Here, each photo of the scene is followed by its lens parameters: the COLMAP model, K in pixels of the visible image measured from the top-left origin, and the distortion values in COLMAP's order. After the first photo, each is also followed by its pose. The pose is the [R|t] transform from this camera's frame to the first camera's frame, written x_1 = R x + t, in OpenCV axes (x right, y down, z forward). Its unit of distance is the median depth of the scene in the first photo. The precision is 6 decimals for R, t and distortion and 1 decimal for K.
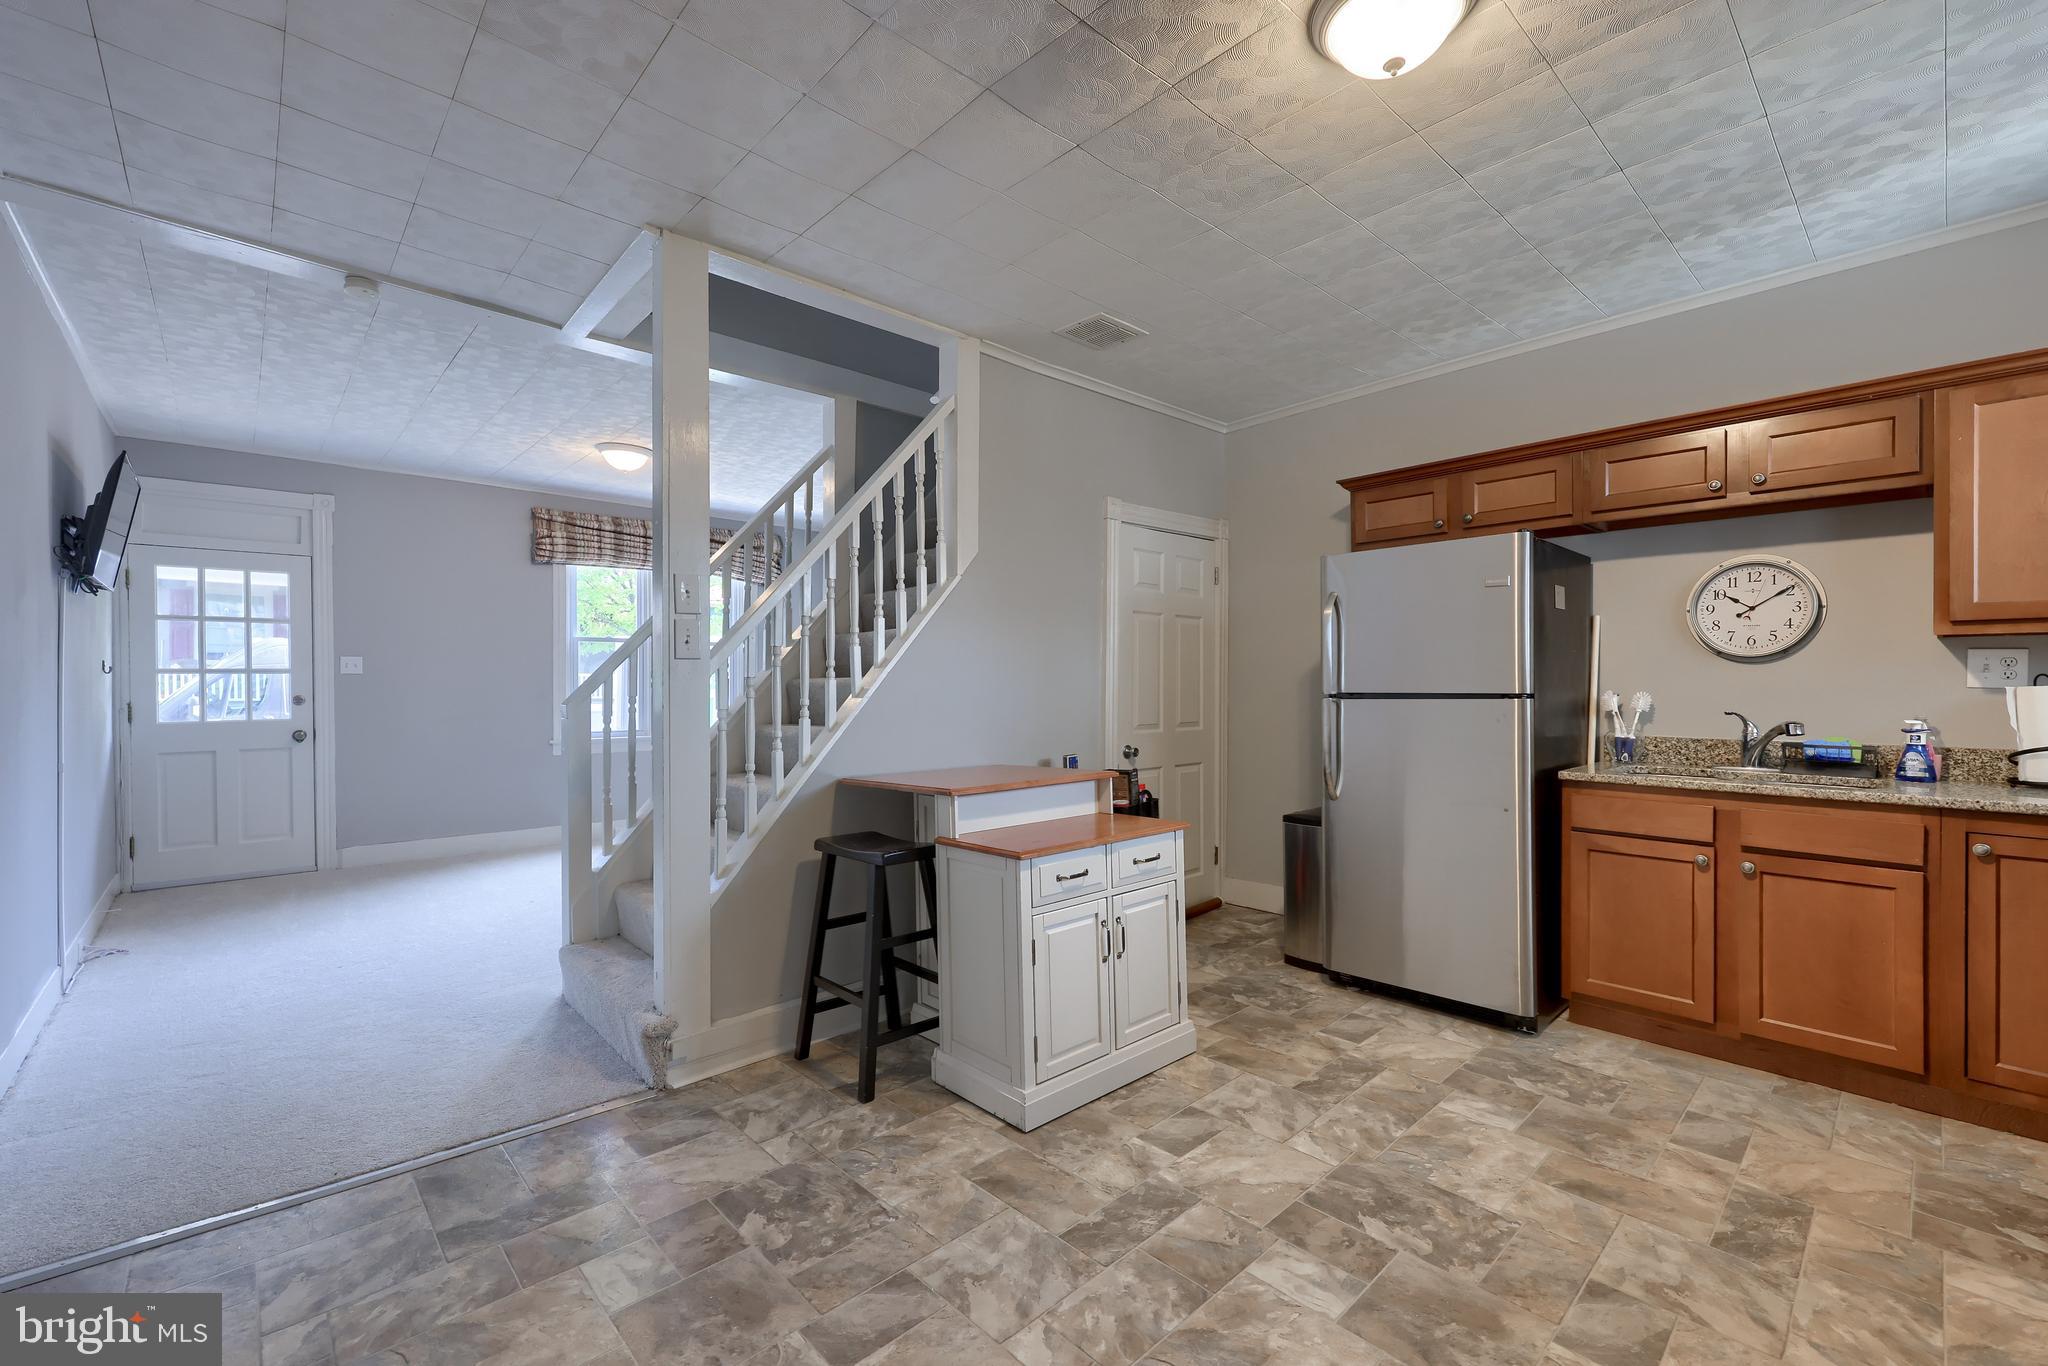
lens RADIAL K [[853.1, 0, 1022.3], [0, 853.1, 697.5], [0, 0, 1]] dist [-0.000224, 0.000083]
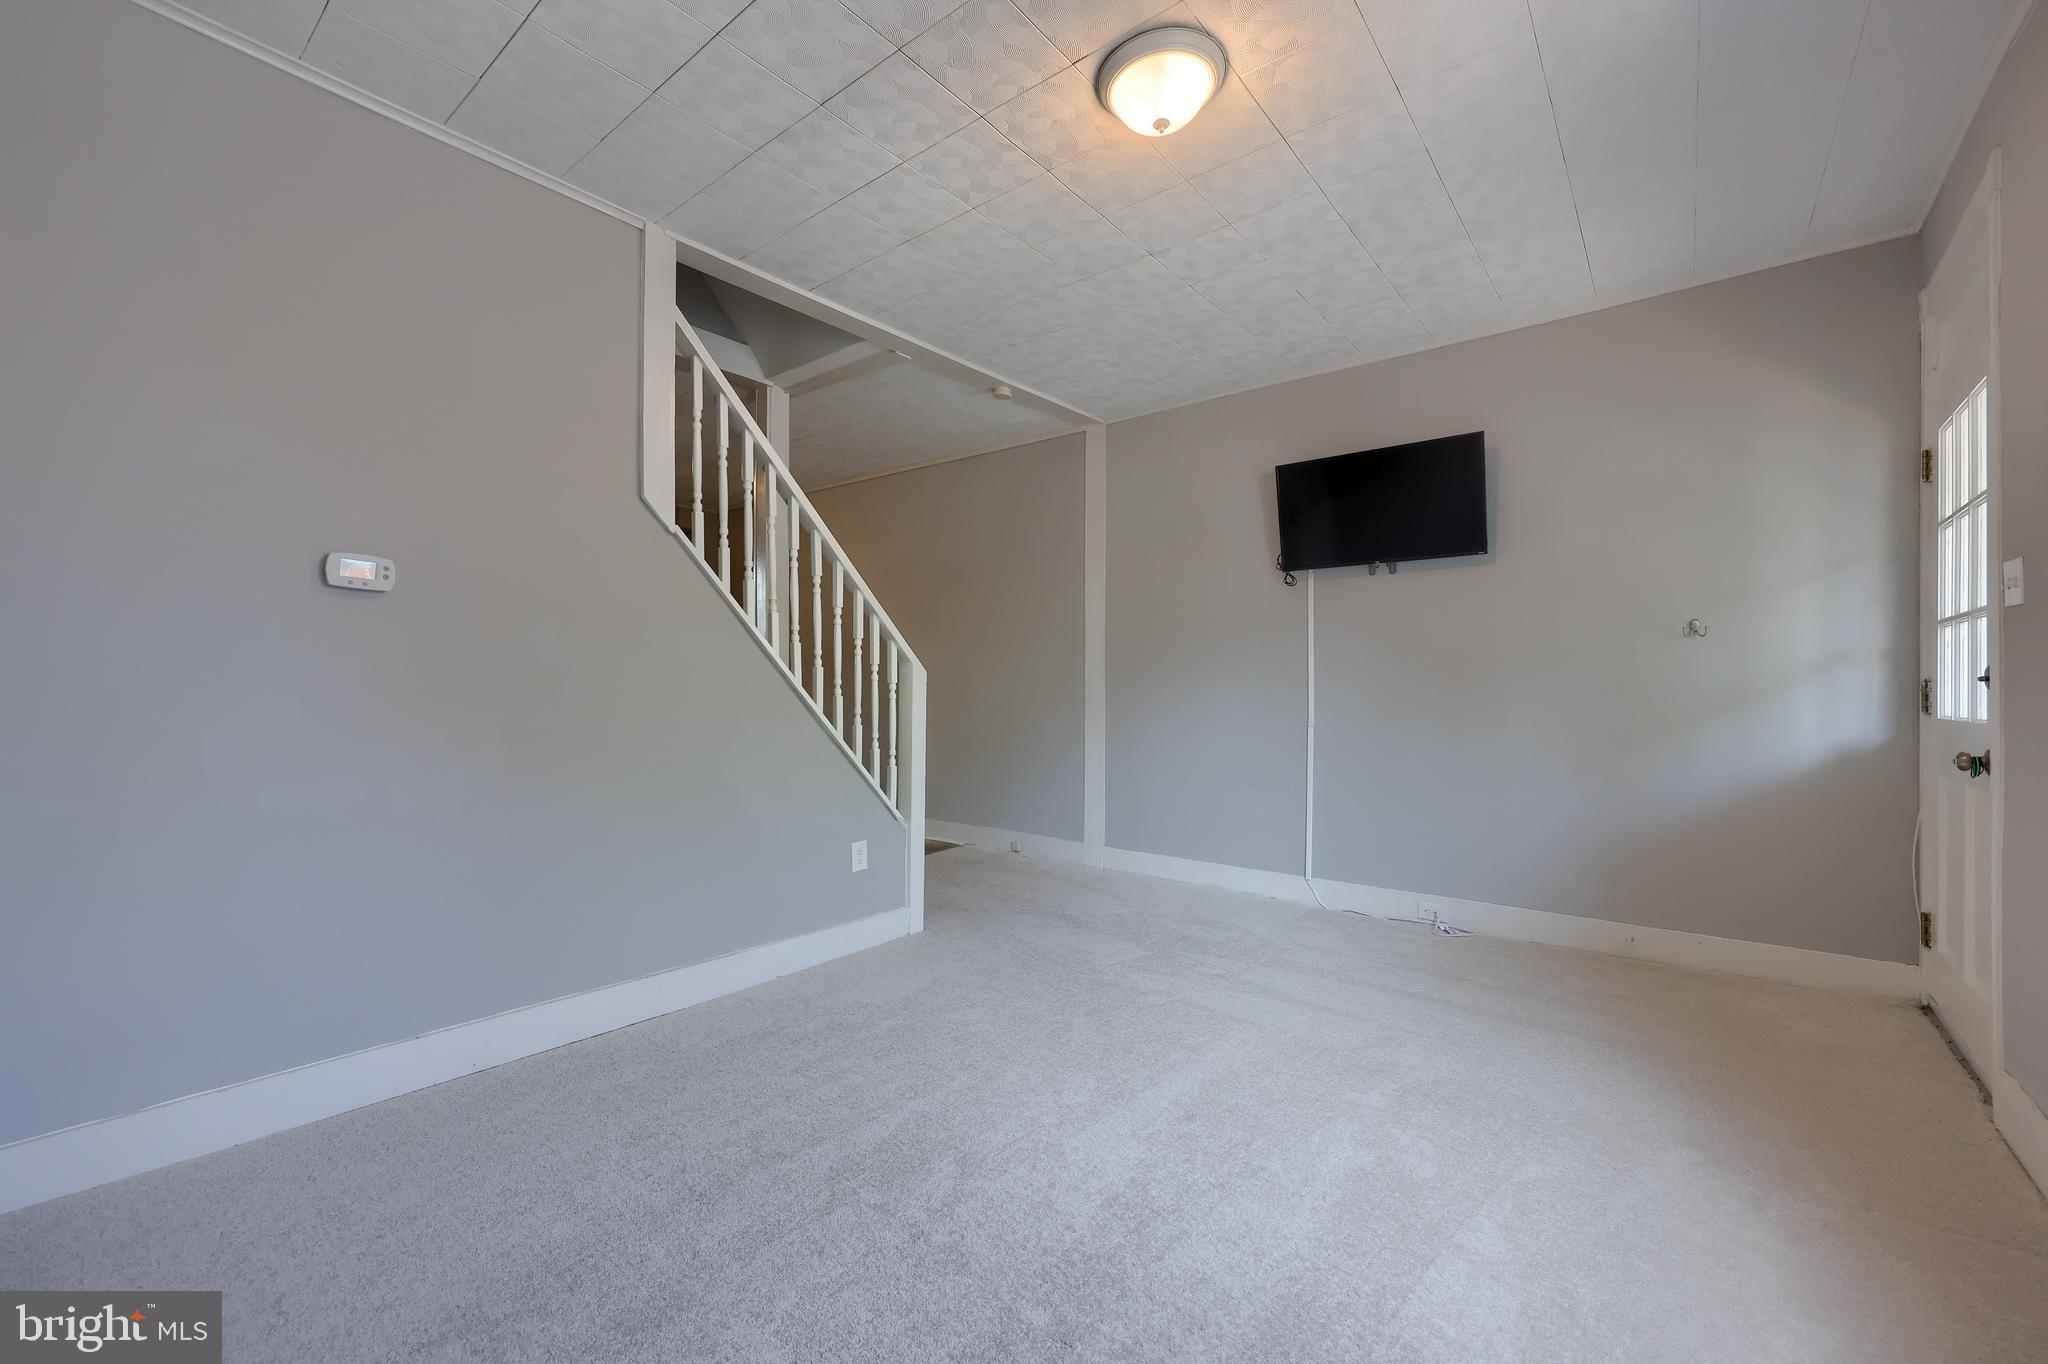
lens RADIAL K [[842.9, 0, 1019.4], [0, 842.9, 685.6], [0, 0, 1]] dist [-0.000520, -0.000143]
pose [[-0.989213, 0.006163, -0.146357, -0.315243], [0.004592, 0.999928, 0.011071, -0.000025], [0.146415, 0.010279, -0.989170, 1.336769]]
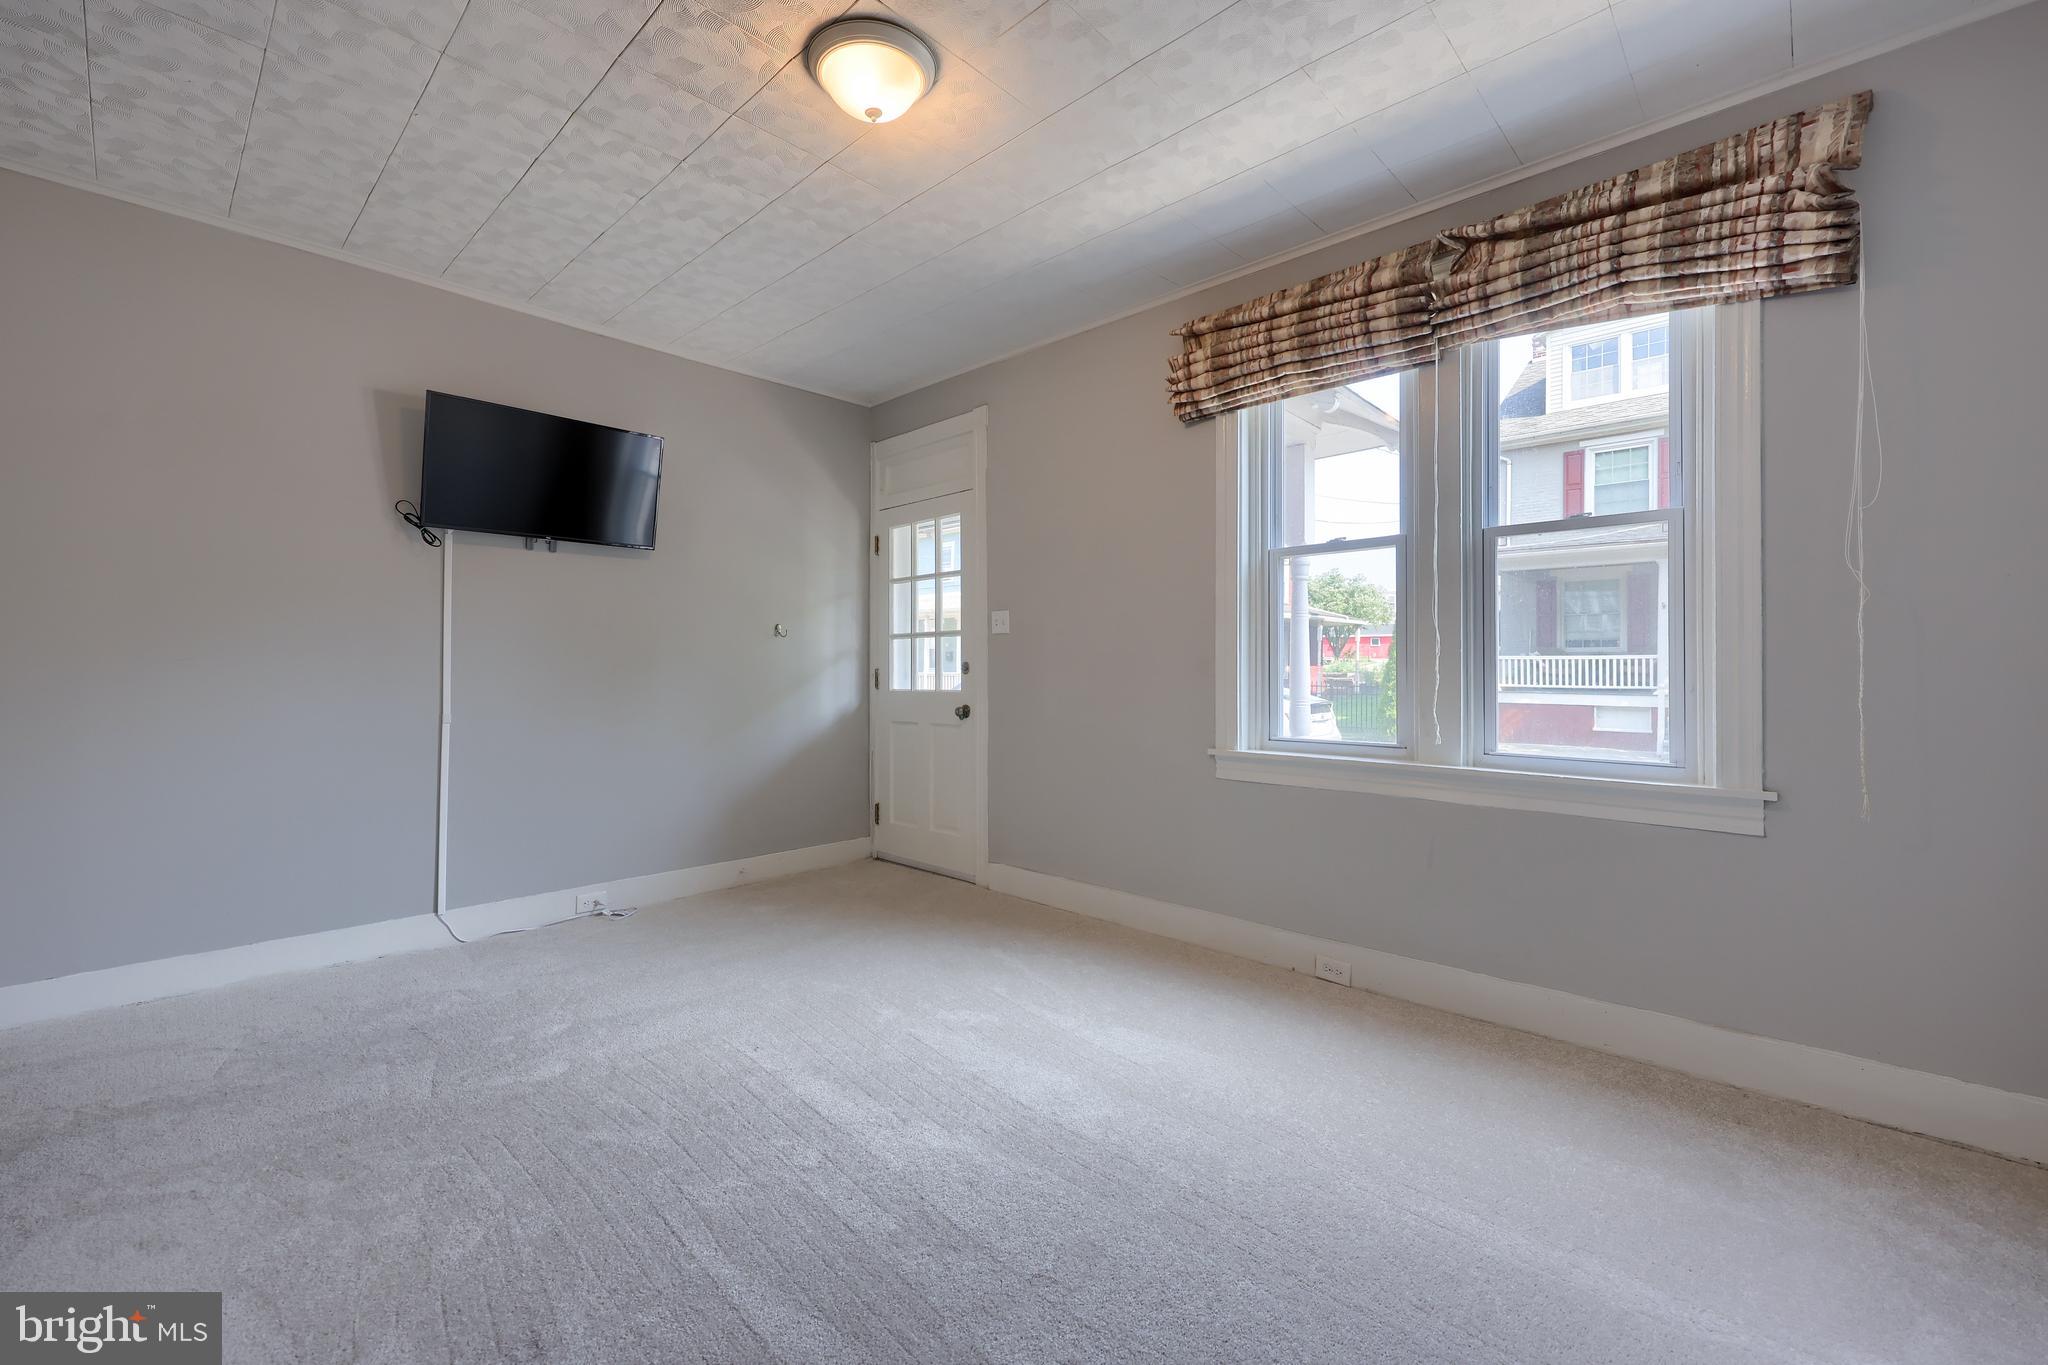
lens RADIAL K [[837.5, 0, 1032.0], [0, 837.5, 669.0], [0, 0, 1]] dist [-0.001184, 0.000046]
pose [[0.079650, 0.002057, -0.996821, -0.044508], [-0.008668, 0.999961, 0.001370, 0.002303], [0.996785, 0.008531, 0.079664, 0.997334]]
